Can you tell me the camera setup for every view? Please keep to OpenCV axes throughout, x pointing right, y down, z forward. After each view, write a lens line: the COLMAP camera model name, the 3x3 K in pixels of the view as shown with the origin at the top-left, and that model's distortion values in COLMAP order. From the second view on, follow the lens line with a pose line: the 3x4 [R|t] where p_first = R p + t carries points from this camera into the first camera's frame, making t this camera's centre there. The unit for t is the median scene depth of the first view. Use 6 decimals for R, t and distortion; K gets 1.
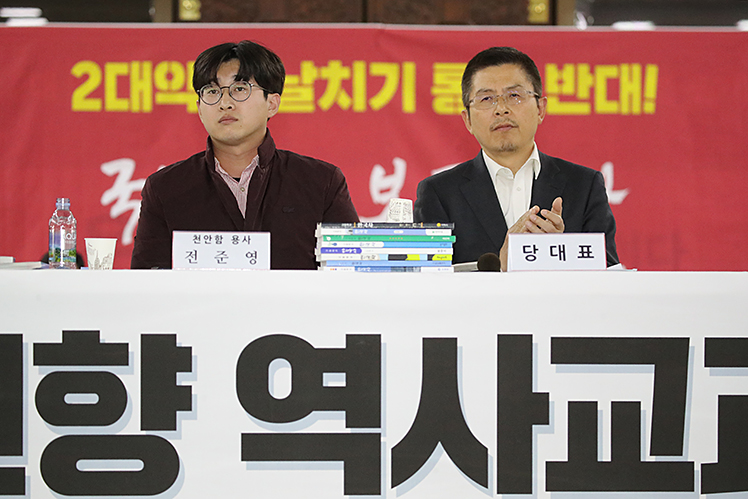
lens RADIAL K [[3156.7, 0, 374.9], [0, 3156.7, 248.1], [0, 0, 1]] dist [0.110294, 0.000000]
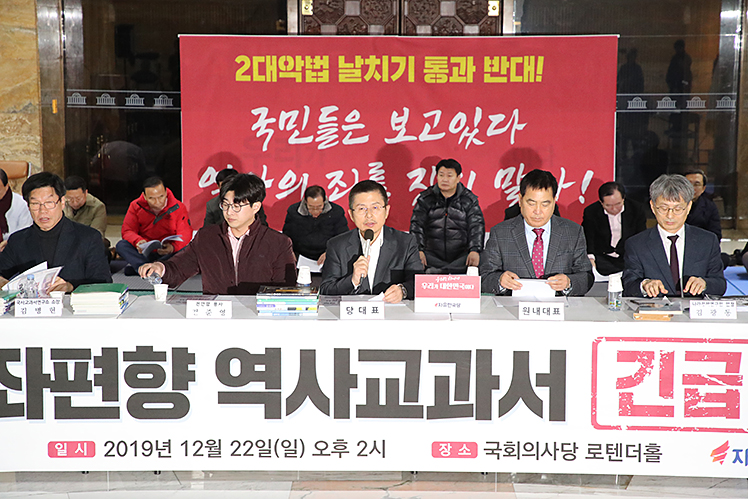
lens RADIAL K [[1826.3, 0, 375.7], [0, 1826.3, 251.8], [0, 0, 1]] dist [0.557856, 0.000000]
pose [[0.997206, 0.014202, -0.073332, 0.160678], [-0.003637, 0.989826, 0.142236, -0.221339], [0.074606, -0.141572, 0.987113, -0.253022]]
